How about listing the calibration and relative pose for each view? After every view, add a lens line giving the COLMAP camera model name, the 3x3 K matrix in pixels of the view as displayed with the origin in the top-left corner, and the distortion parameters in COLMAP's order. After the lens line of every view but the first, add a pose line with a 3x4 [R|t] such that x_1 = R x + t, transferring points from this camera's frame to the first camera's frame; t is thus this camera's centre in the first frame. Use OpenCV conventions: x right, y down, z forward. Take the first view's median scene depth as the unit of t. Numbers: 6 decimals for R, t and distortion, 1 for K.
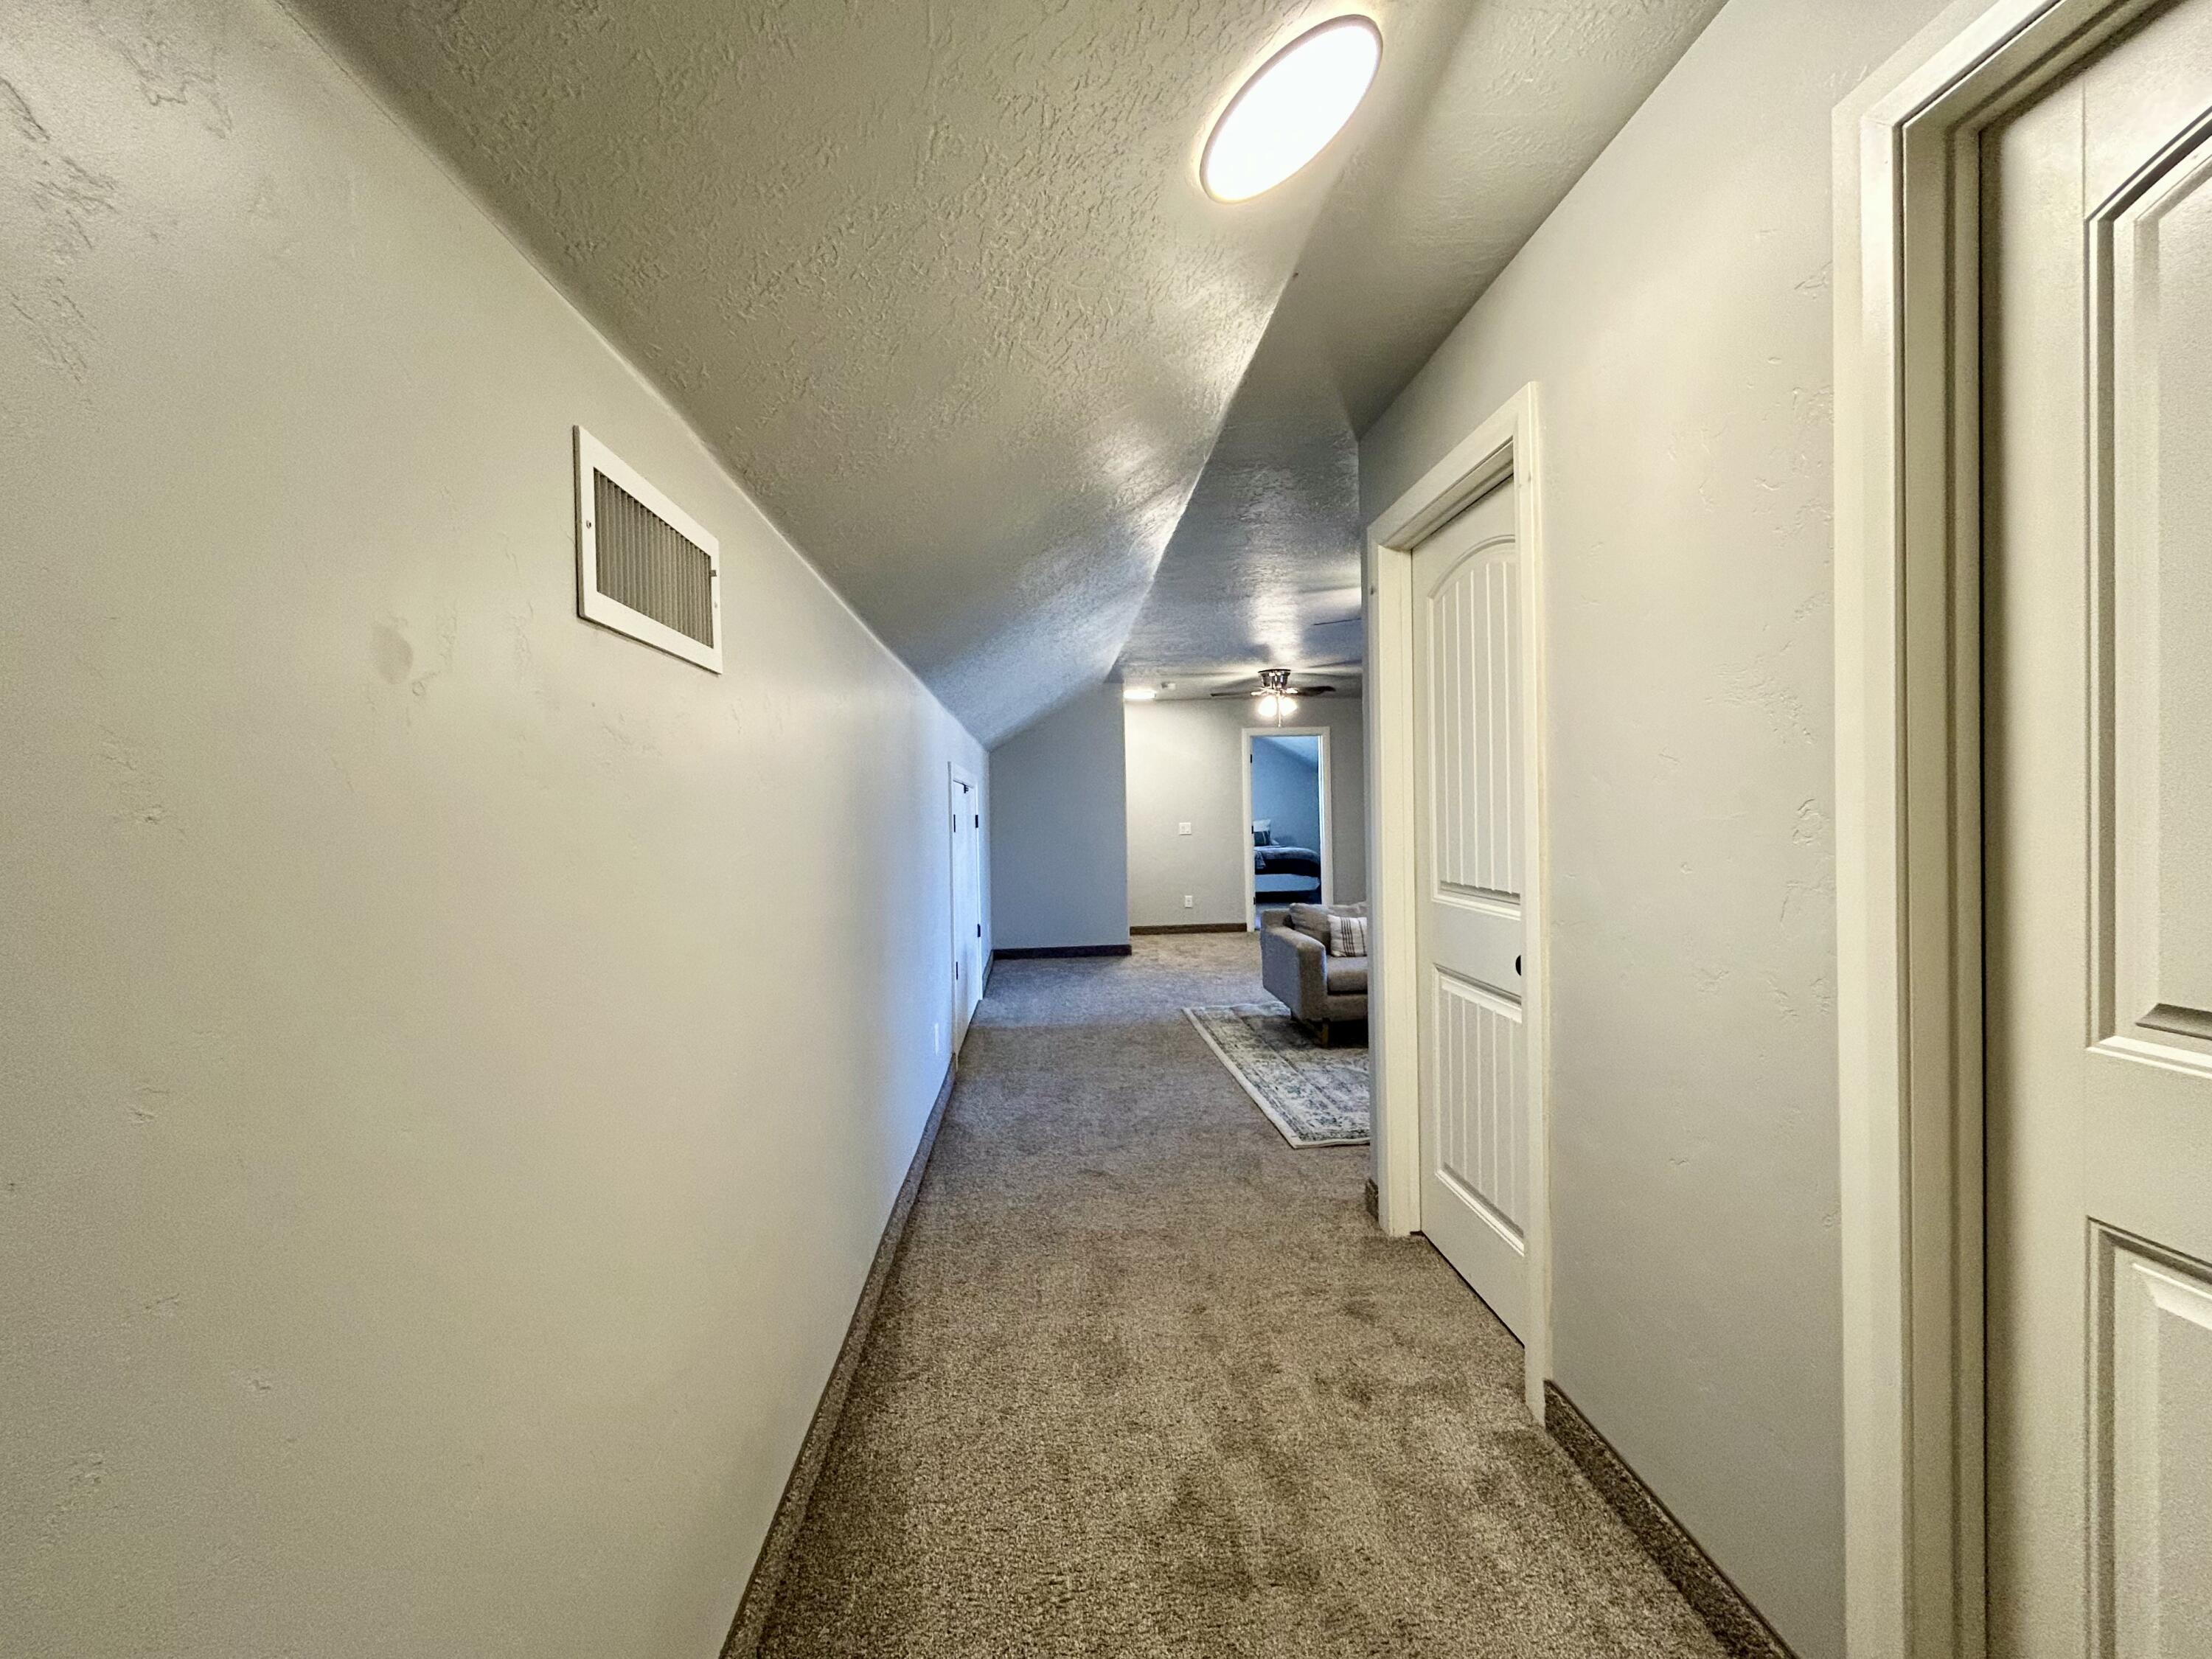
lens RADIAL K [[898.6, 0, 1106.0], [0, 898.6, 829.5], [0, 0, 1]] dist [0.000012, 0.000479]
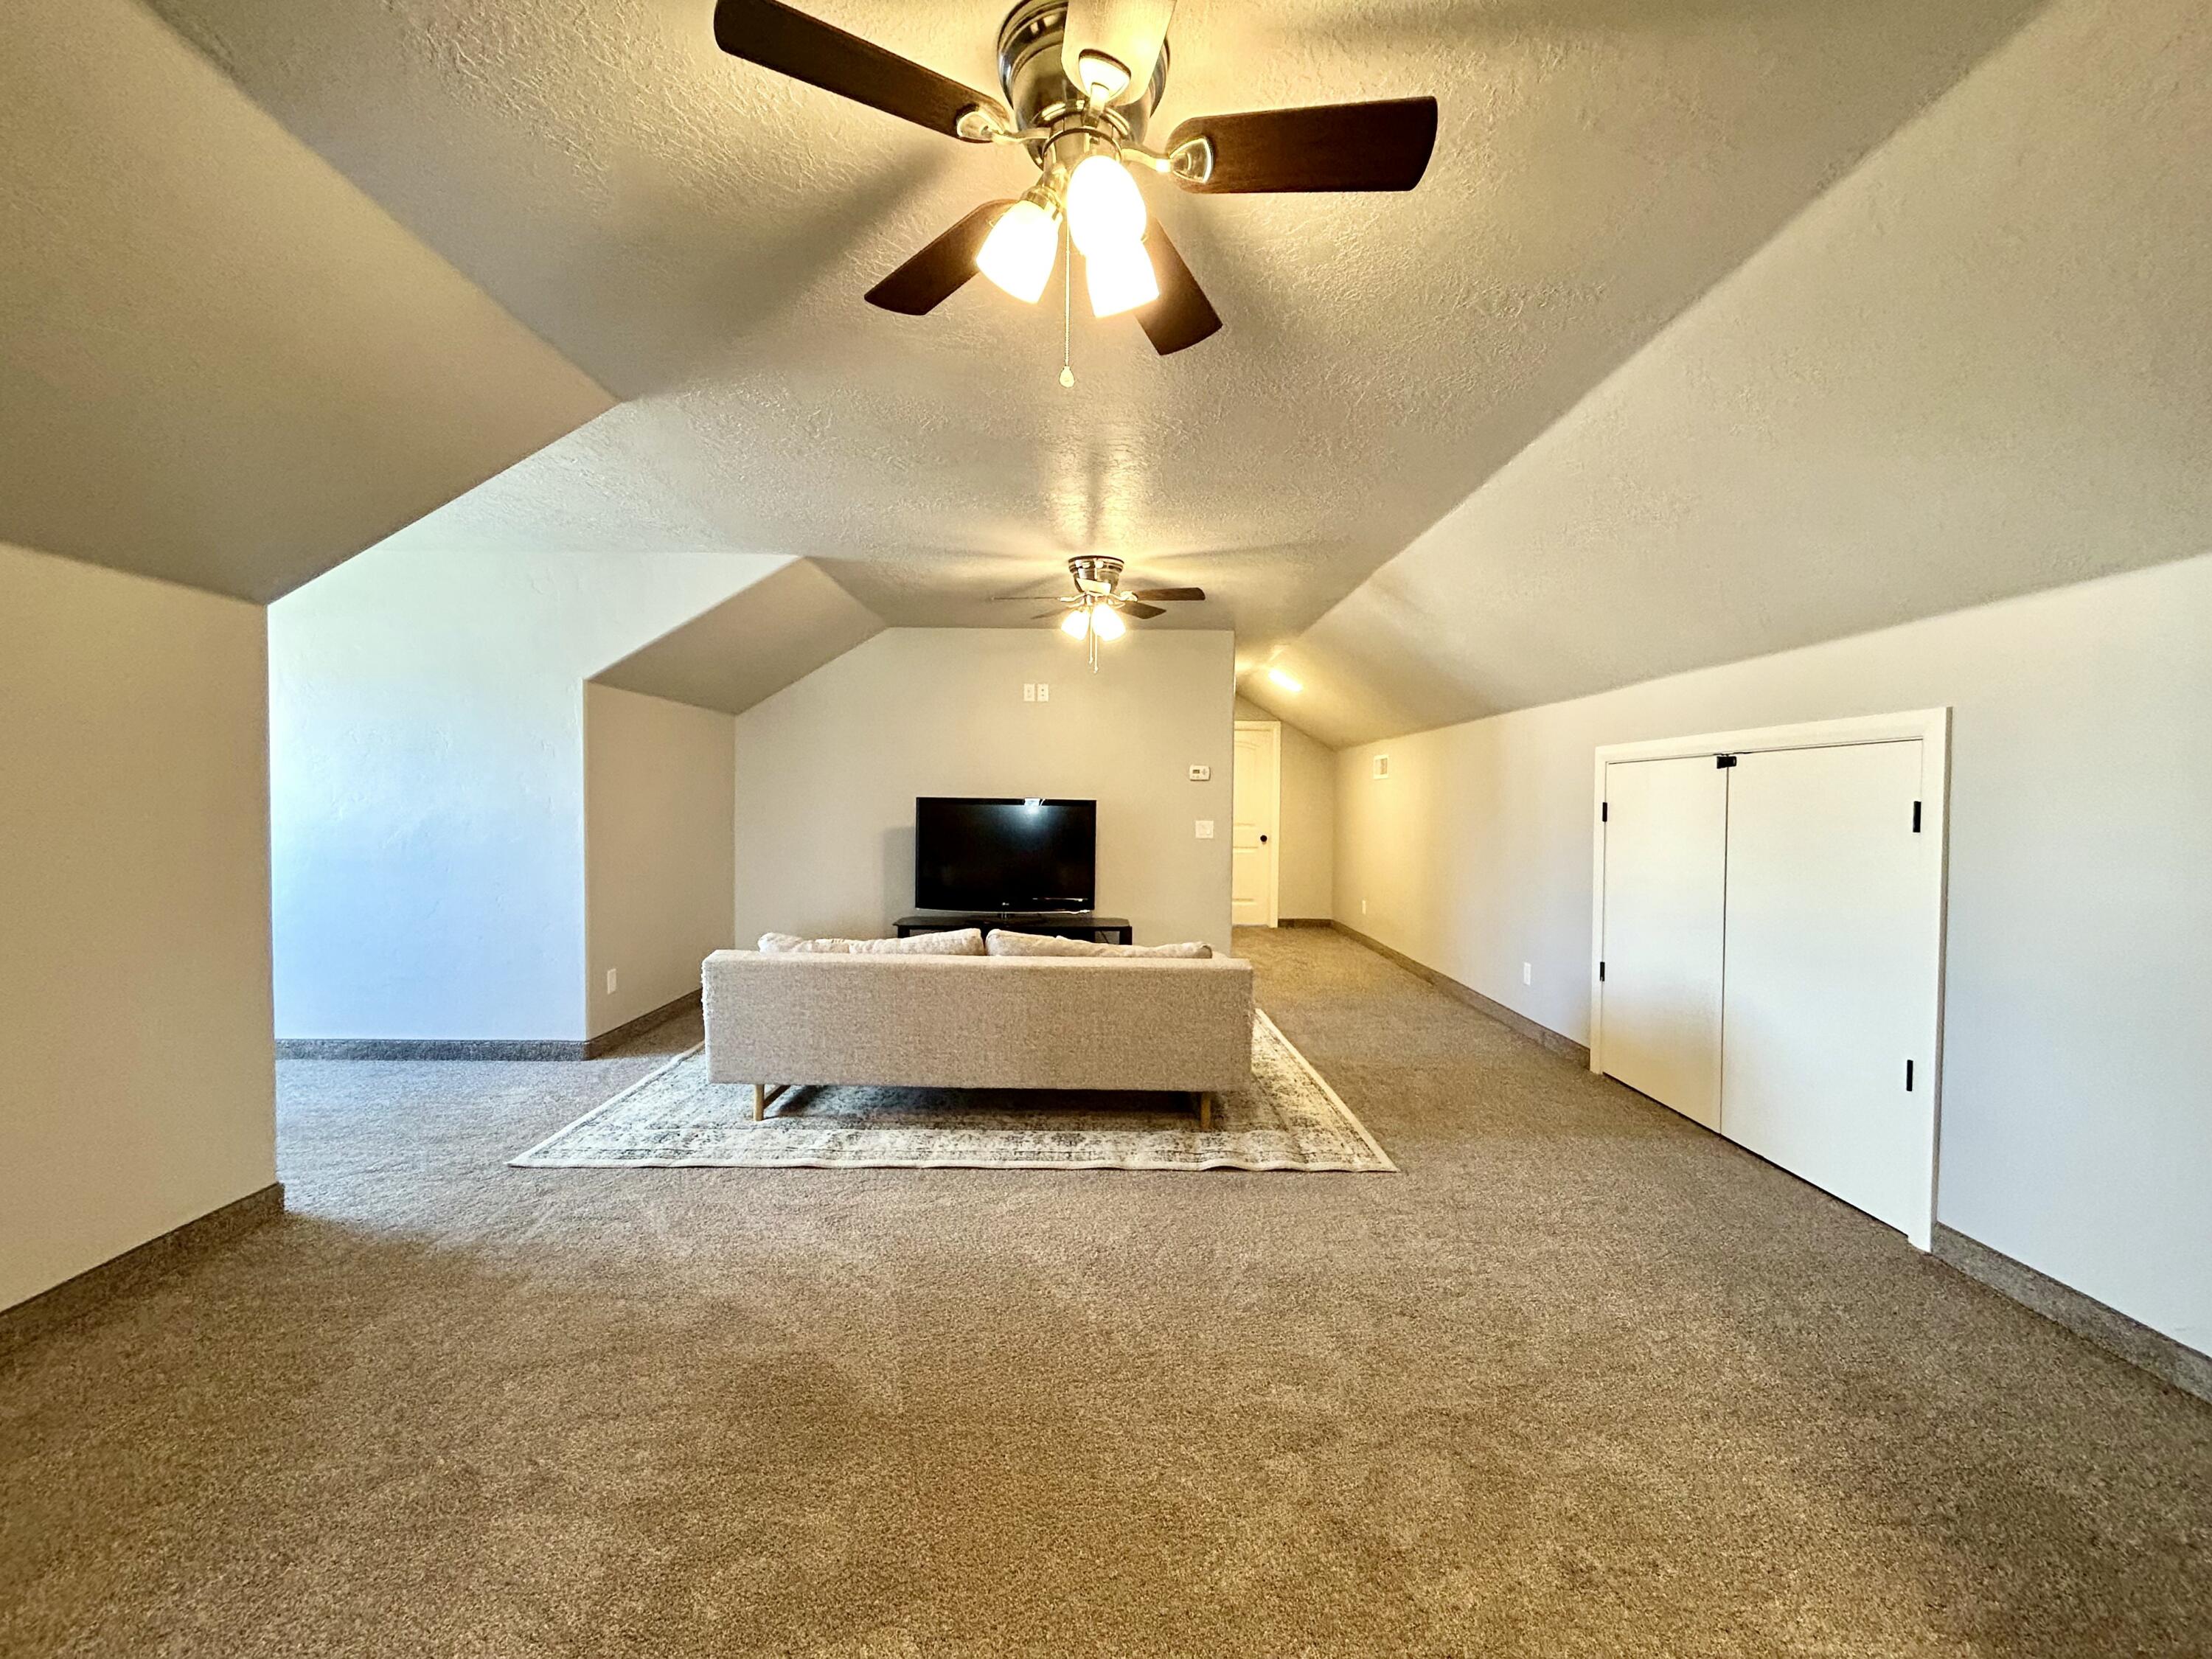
lens RADIAL K [[900.5, 0, 1106.1], [0, 900.5, 821.2], [0, 0, 1]] dist [0.002923, 0.000504]
pose [[-0.997780, 0.011112, 0.065658, 0.240136], [0.013539, 0.999237, 0.036633, -0.033271], [-0.065201, 0.037440, -0.997170, 1.676608]]
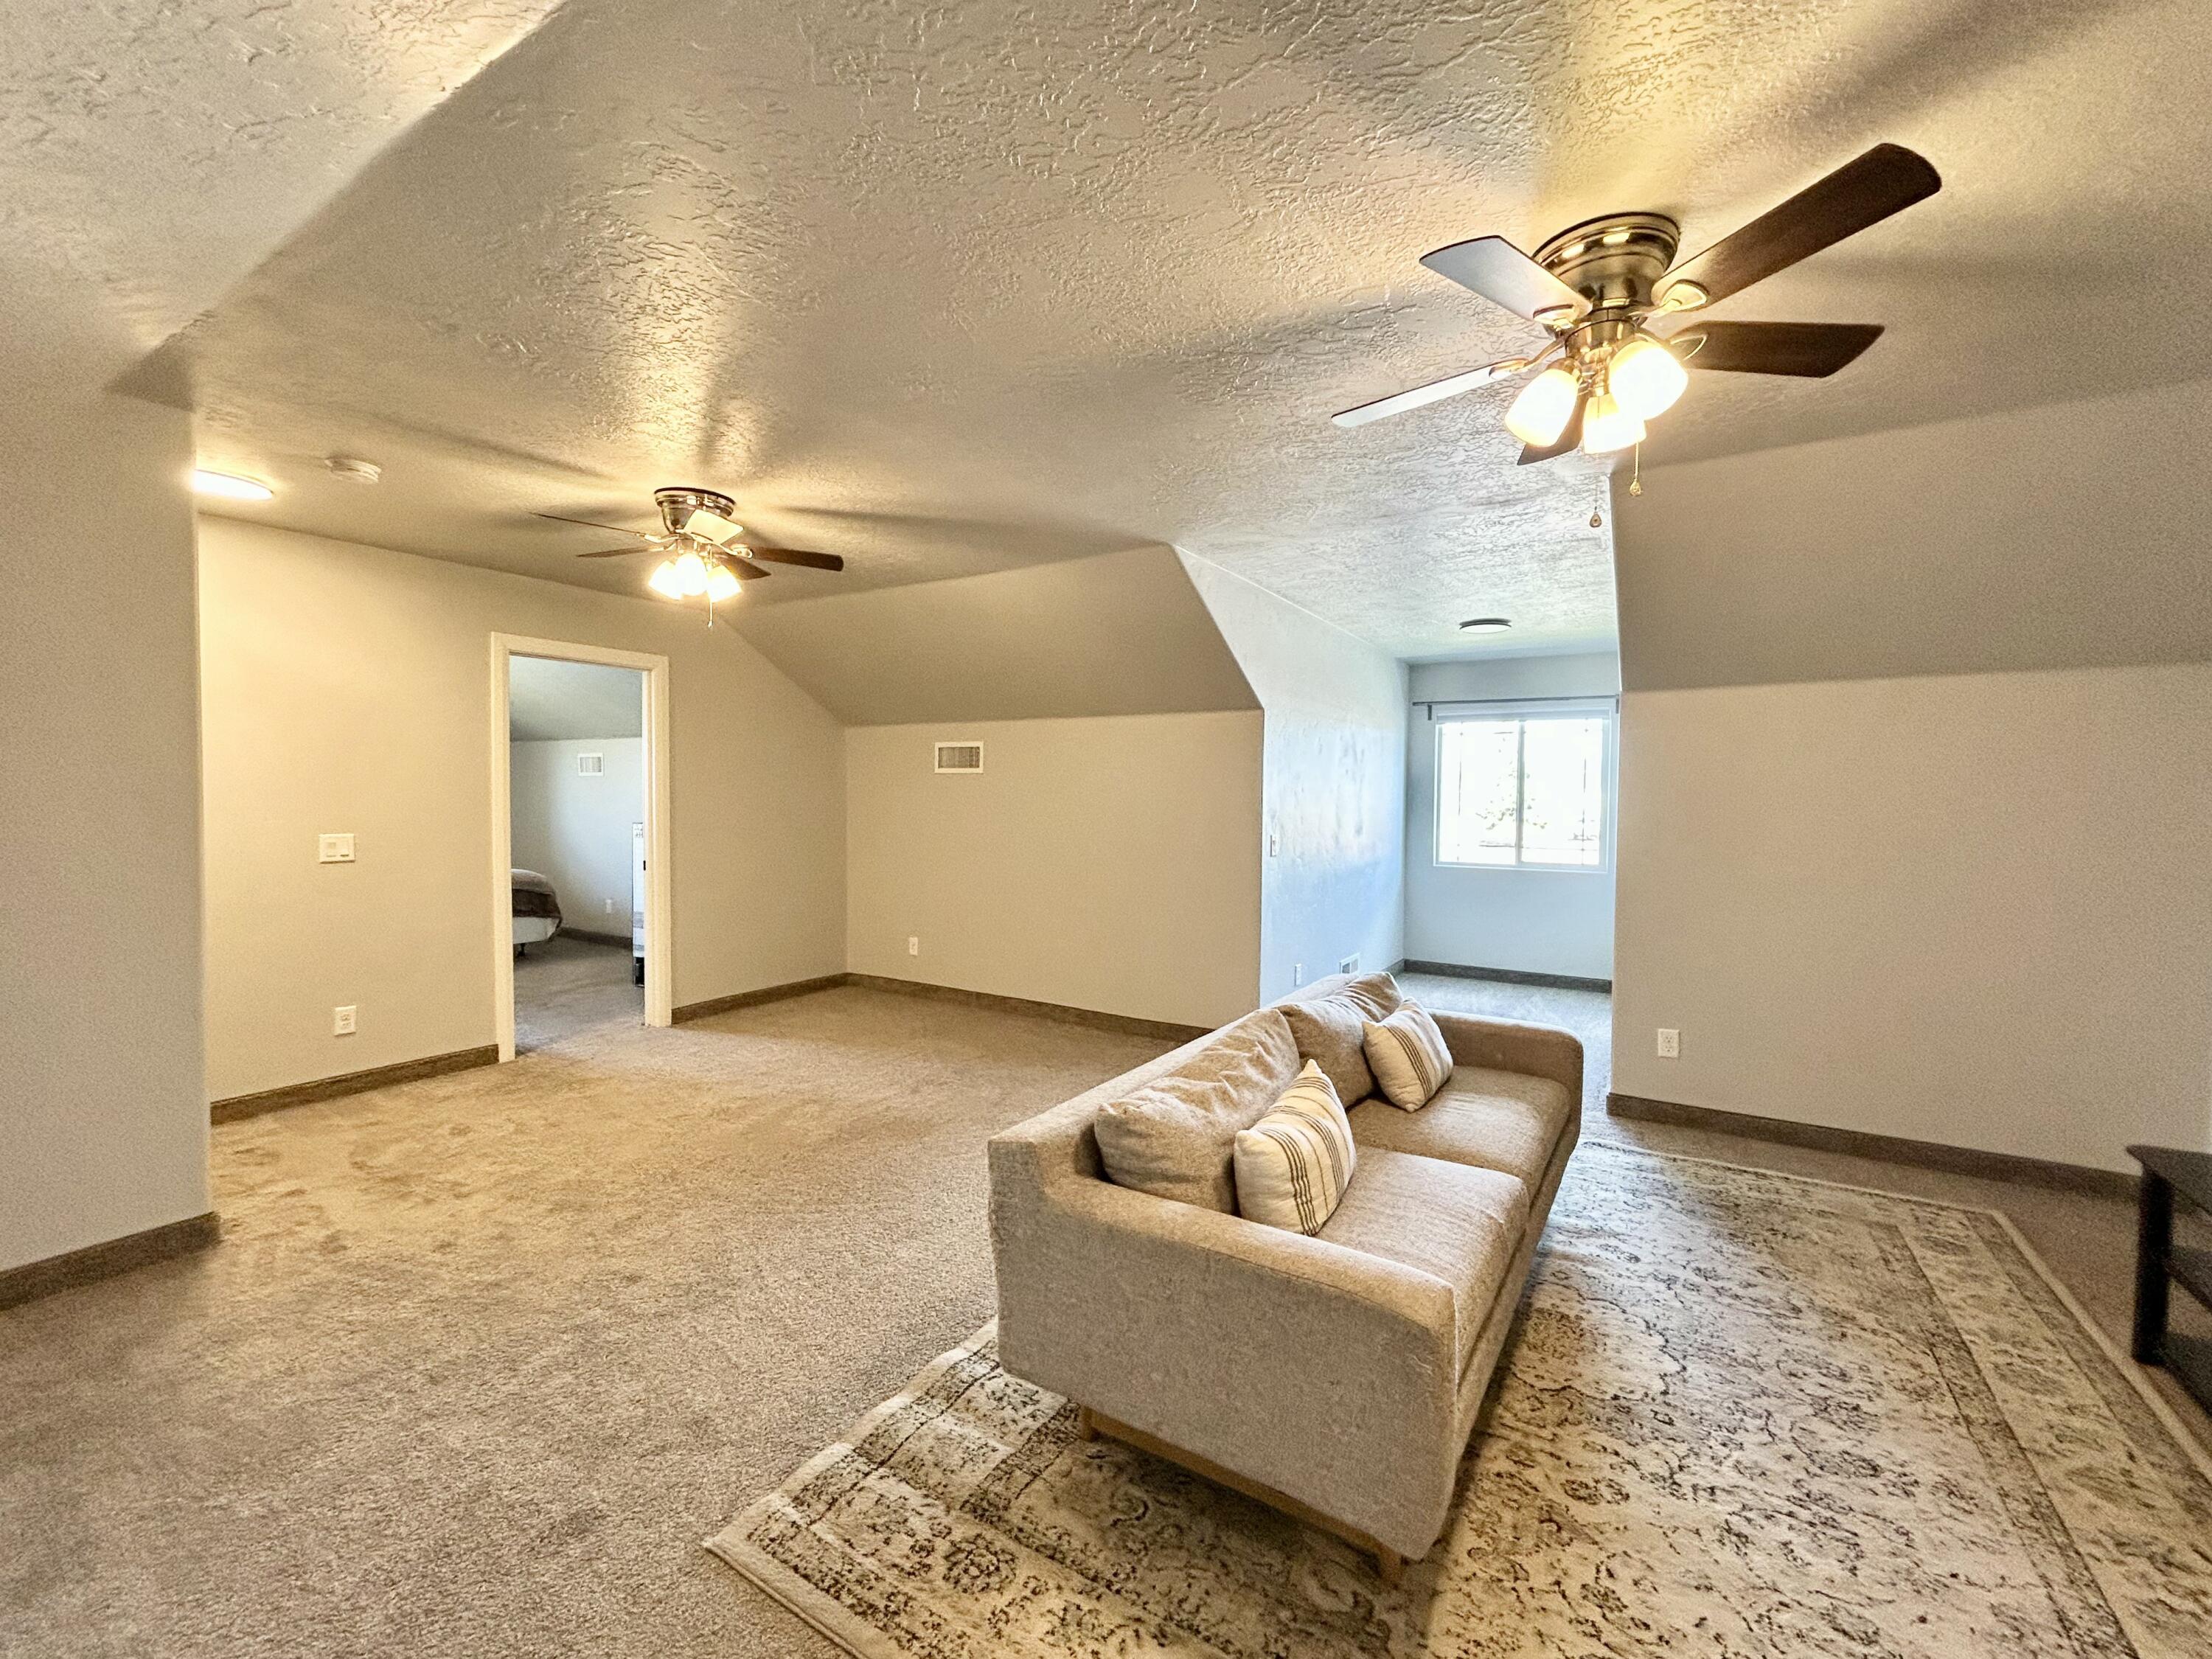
lens RADIAL K [[916.6, 0, 1104.0], [0, 916.6, 828.0], [0, 0, 1]] dist [-0.001873, 0.001273]
pose [[0.590555, 0.000301, 0.806998, -0.078253], [-0.008592, 0.999946, 0.005914, -0.027665], [-0.806952, -0.010427, 0.590525, 0.801525]]
